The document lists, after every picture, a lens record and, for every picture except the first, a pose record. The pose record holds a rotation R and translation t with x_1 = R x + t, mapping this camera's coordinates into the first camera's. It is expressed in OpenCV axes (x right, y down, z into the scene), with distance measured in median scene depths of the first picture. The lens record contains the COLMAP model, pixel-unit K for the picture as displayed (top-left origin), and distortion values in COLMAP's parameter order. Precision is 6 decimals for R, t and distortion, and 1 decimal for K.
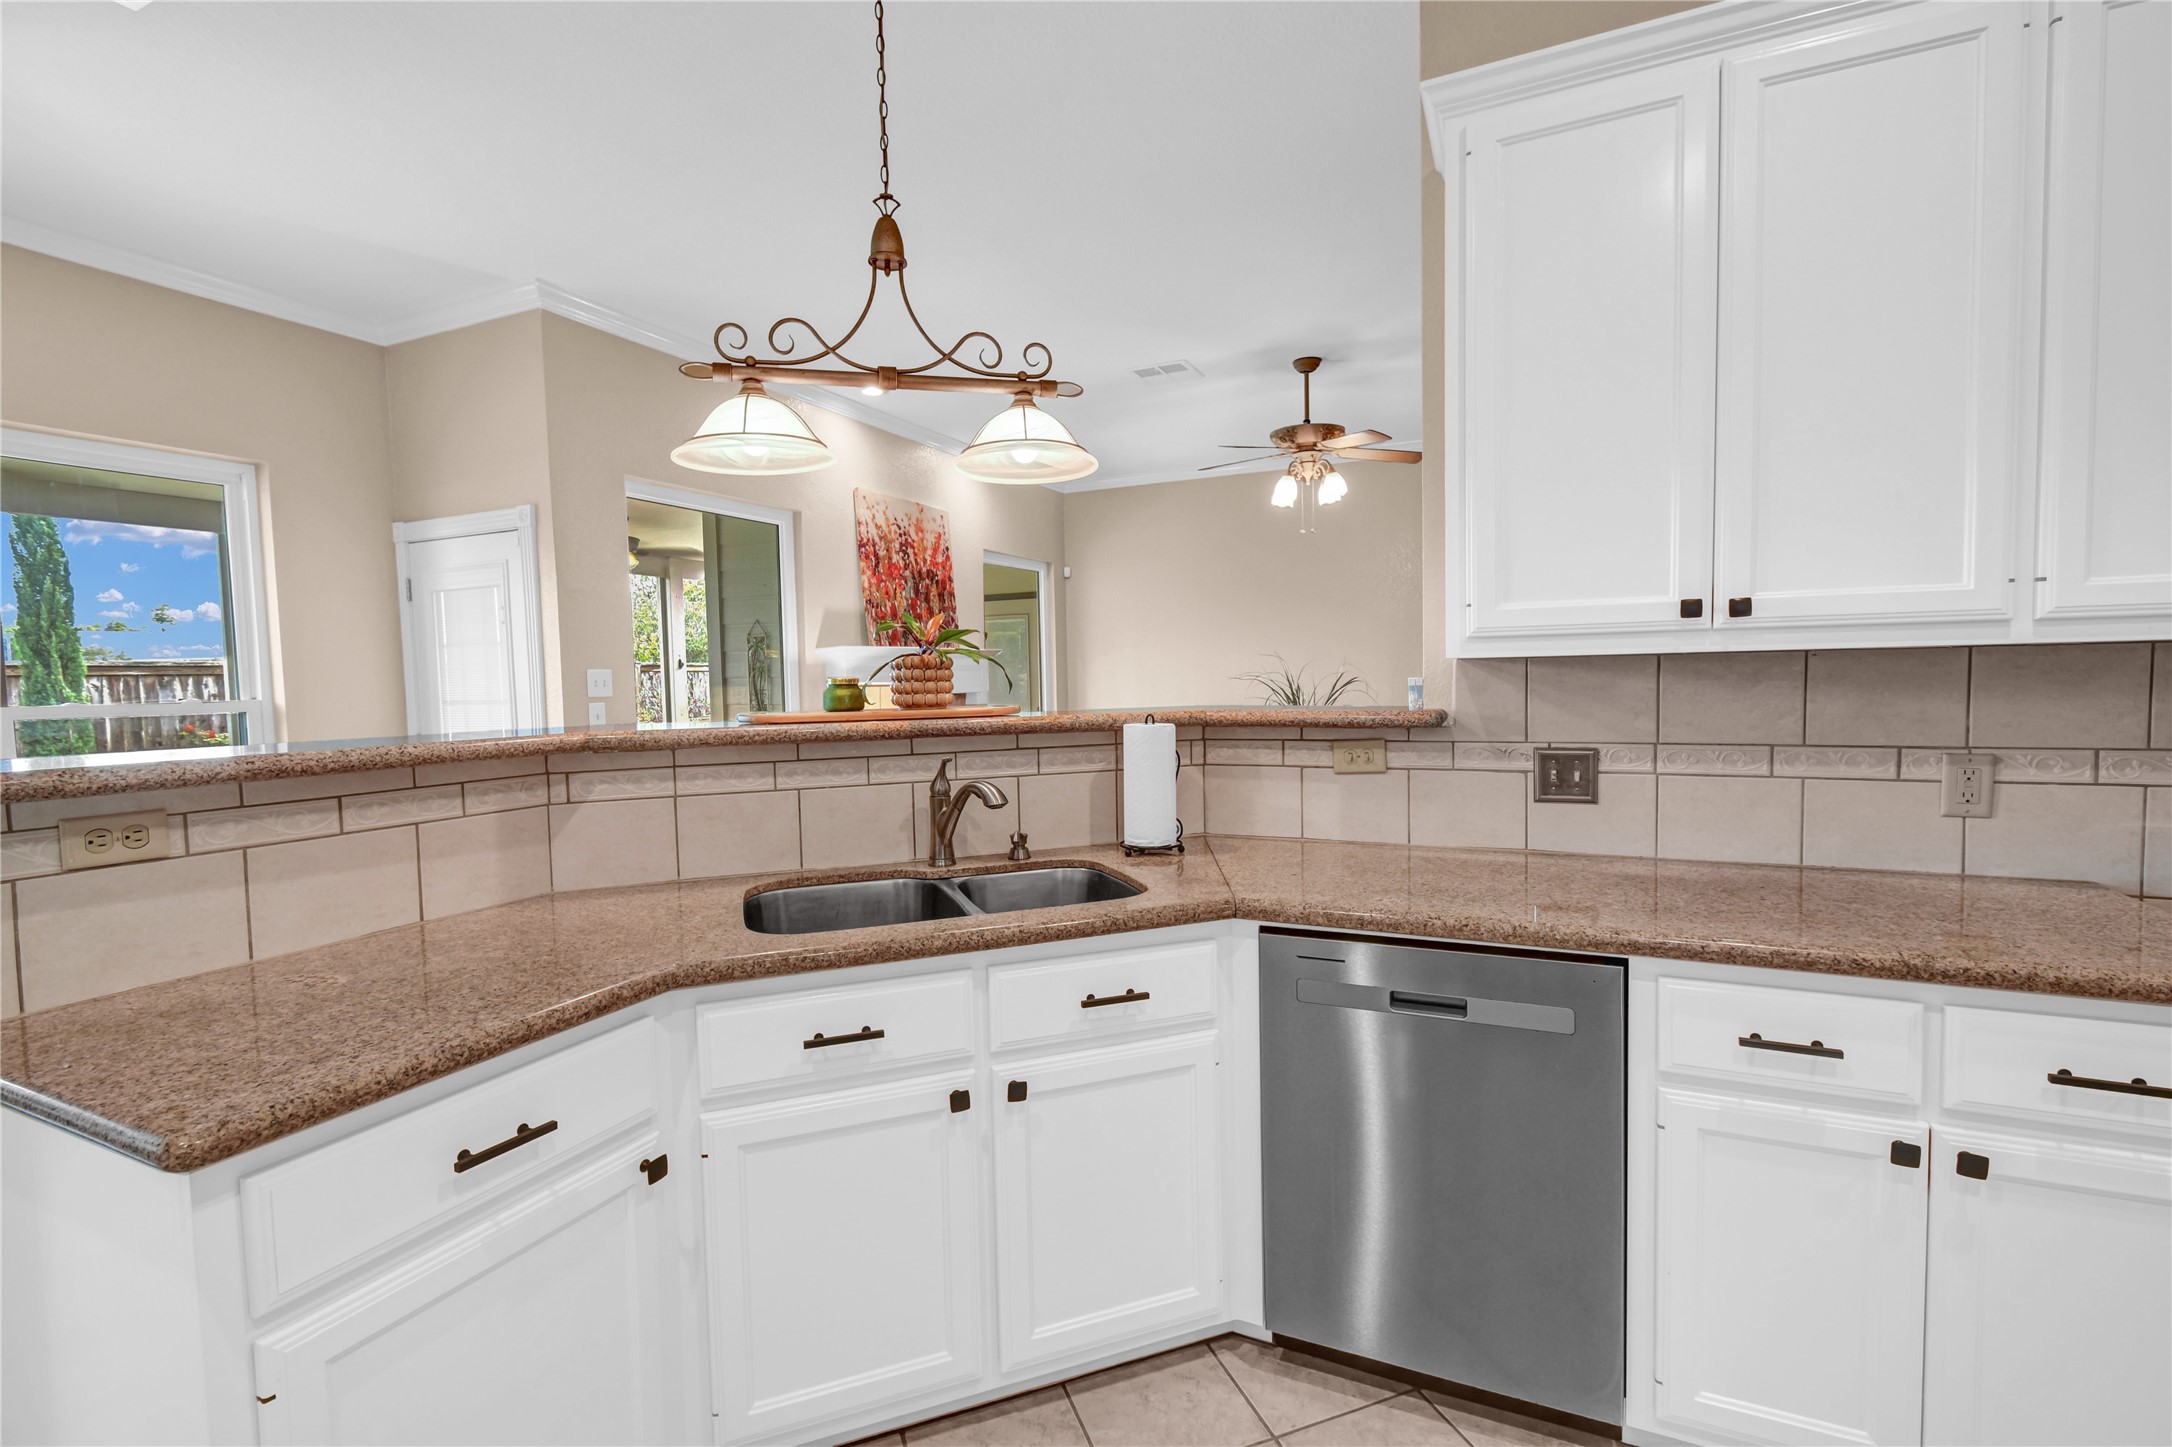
lens RADIAL K [[959.6, 0, 1094.7], [0, 959.6, 719.3], [0, 0, 1]] dist [0.001512, -0.000140]
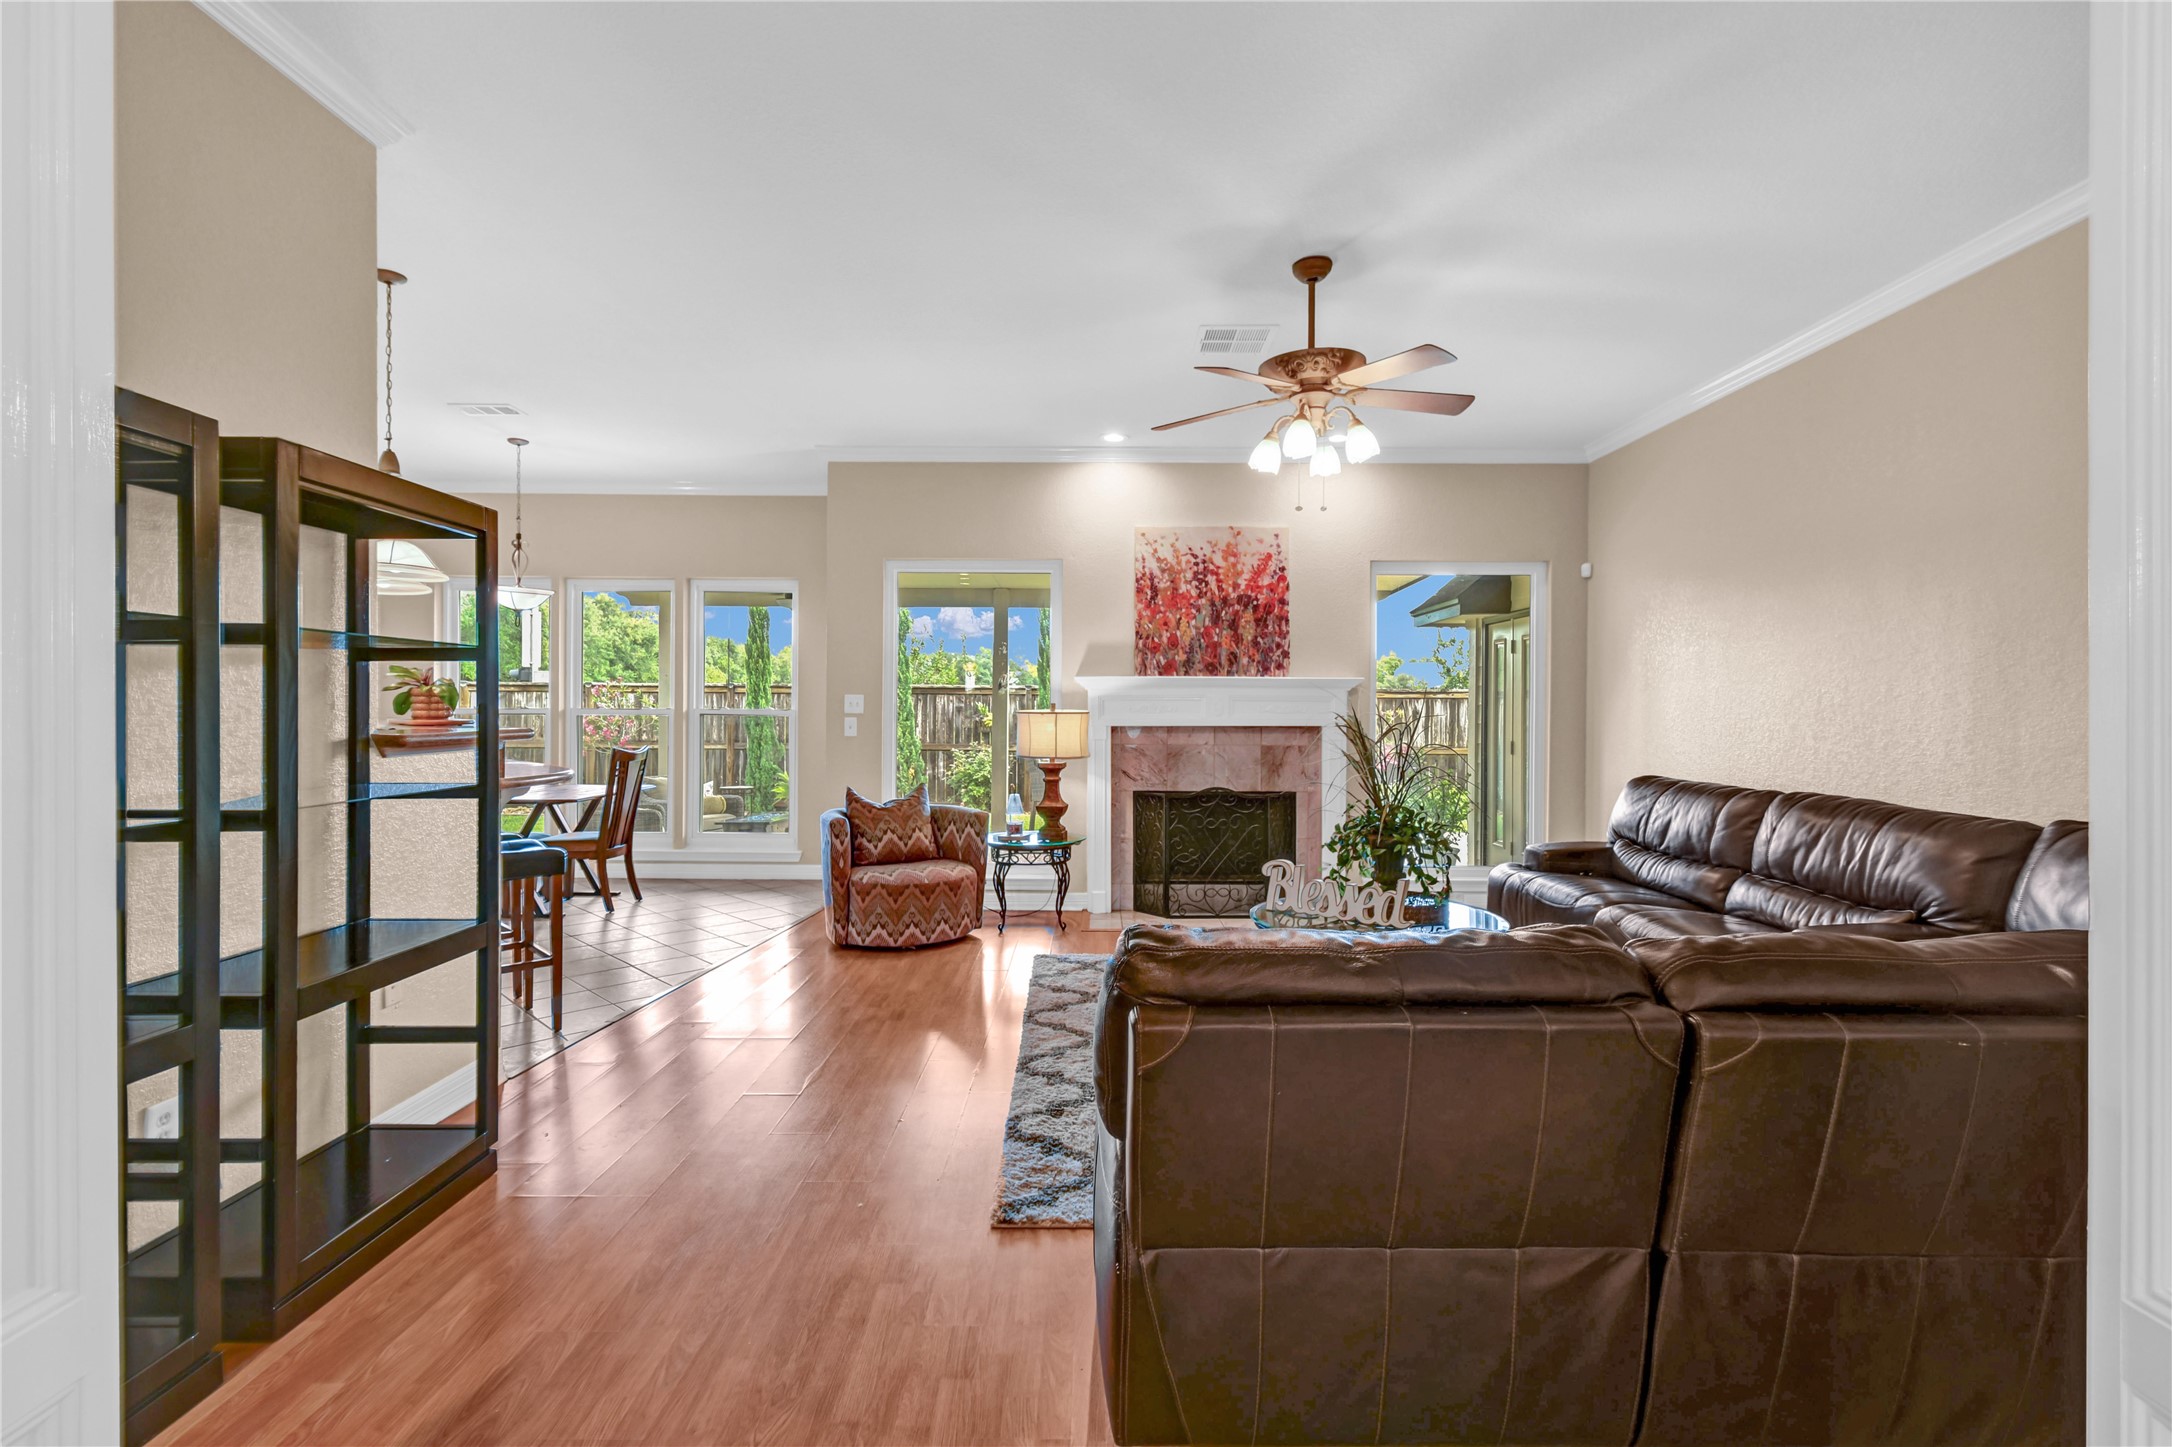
lens RADIAL K [[988.0, 0, 1090.8], [0, 988.0, 714.9], [0, 0, 1]] dist [-0.000339, -0.000075]
pose [[0.413864, 0.029208, -0.909870, 2.000242], [-0.059869, 0.998195, 0.004811, -0.099783], [0.908368, 0.052482, 0.414865, 1.407793]]
